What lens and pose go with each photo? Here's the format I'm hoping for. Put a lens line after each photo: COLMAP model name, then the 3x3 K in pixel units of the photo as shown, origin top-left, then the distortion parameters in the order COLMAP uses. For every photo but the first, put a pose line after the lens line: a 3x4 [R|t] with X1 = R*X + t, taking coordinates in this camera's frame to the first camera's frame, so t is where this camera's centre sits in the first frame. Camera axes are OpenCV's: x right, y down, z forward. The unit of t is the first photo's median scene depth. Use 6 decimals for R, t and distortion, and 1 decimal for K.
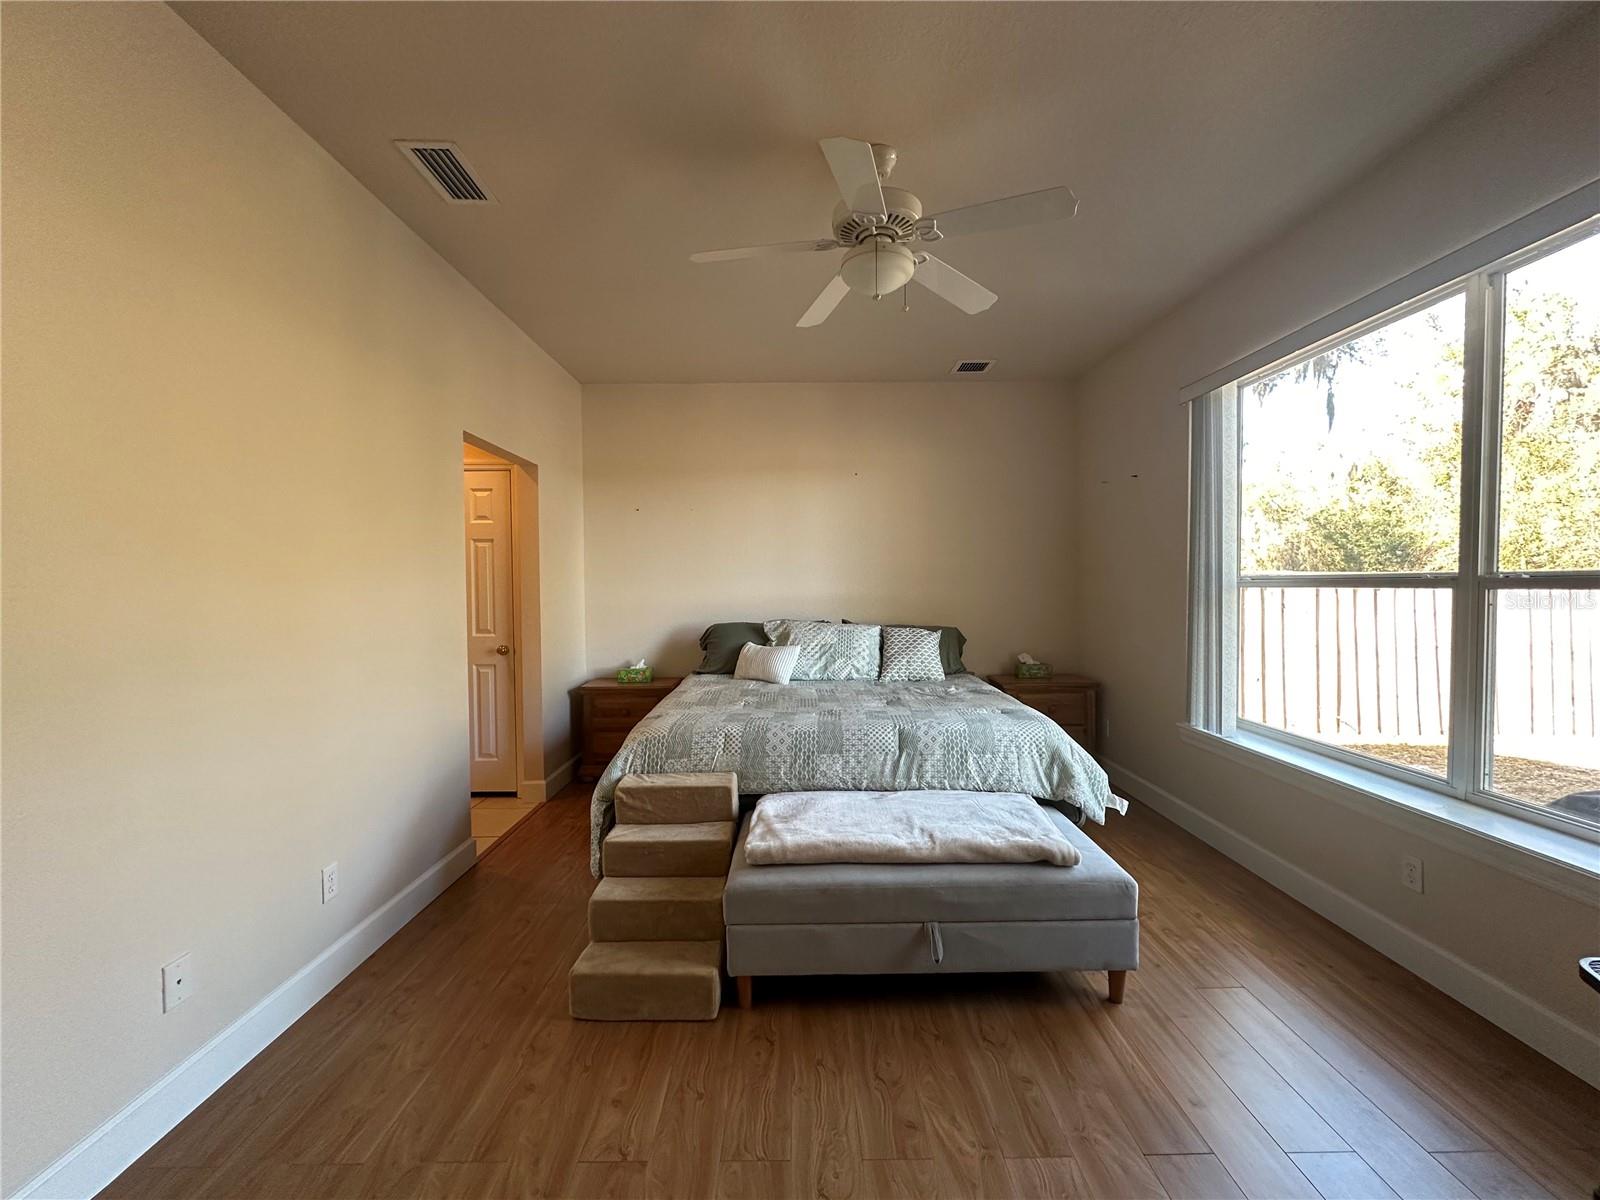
lens RADIAL K [[635.2, 0, 801.5], [0, 635.2, 600.6], [0, 0, 1]] dist [-0.000765, 0.000169]
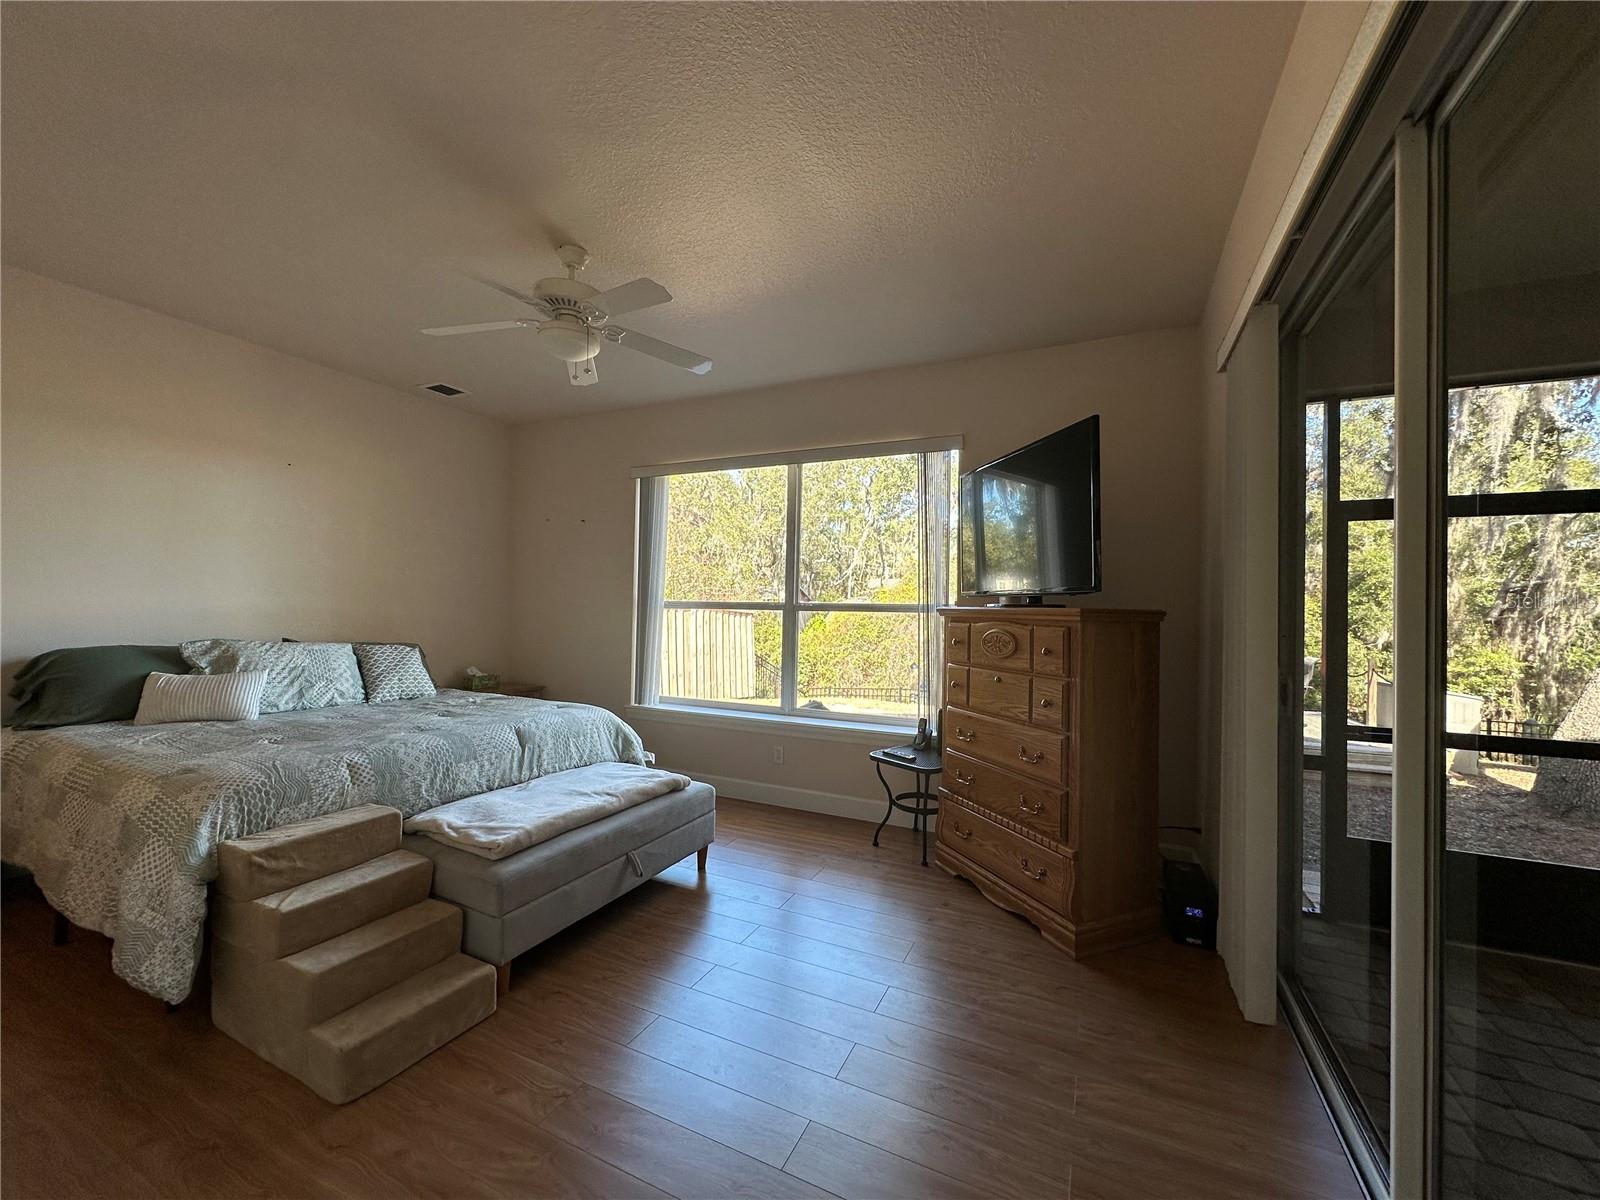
lens RADIAL K [[635.2, 0, 801.5], [0, 635.2, 600.6], [0, 0, 1]] dist [-0.000765, 0.000169]
pose [[0.432742, 0.031219, 0.900977, -0.658053], [0.001311, 0.999377, -0.035258, 0.018052], [-0.901517, 0.016439, 0.432431, 0.063832]]
